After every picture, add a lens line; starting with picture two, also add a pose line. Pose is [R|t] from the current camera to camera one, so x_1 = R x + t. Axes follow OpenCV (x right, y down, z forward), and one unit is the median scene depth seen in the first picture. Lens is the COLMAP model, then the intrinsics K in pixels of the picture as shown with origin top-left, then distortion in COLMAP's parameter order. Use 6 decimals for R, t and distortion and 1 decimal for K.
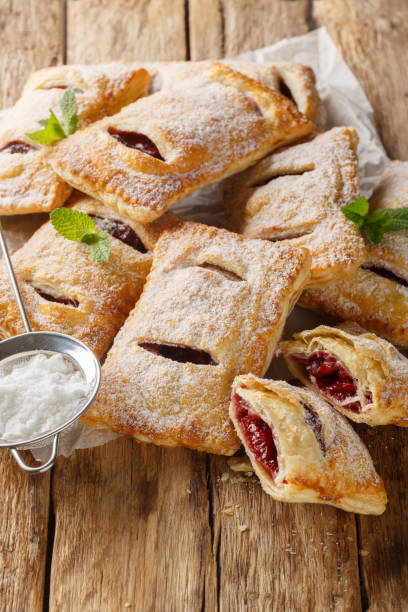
lens RADIAL K [[1916.6, 0, 218.7], [0, 1916.6, 305.4], [0, 0, 1]] dist [0.072091, 0.448259]
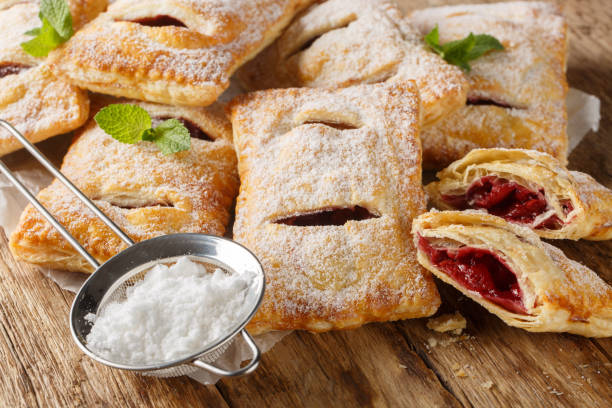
lens RADIAL K [[1939.2, 0, 306.0], [0, 1939.2, 204.0], [0, 0, 1]] dist [0.041179, 1.253759]
pose [[0.920943, -0.218249, 0.322849, -0.288390], [0.267852, 0.956253, -0.117624, 0.111455], [-0.283054, 0.194801, 0.939113, 0.219953]]
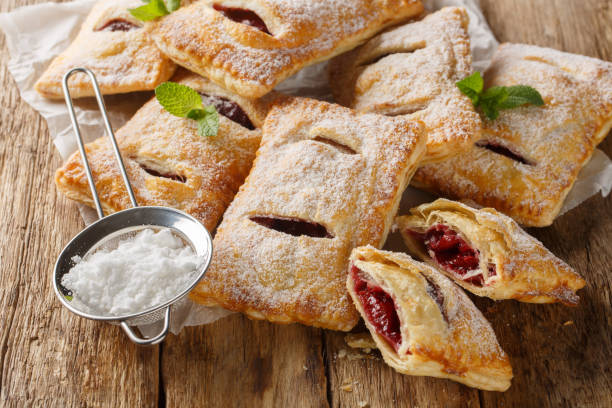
lens RADIAL K [[1916.6, 0, 306.0], [0, 1916.6, 204.0], [0, 0, 1]] dist [0.072091, 0.448259]
pose [[0.999682, 0.001306, 0.025172, -0.037487], [-0.000202, 0.999040, -0.043808, 0.054479], [-0.025205, 0.043789, 0.998723, 0.036912]]
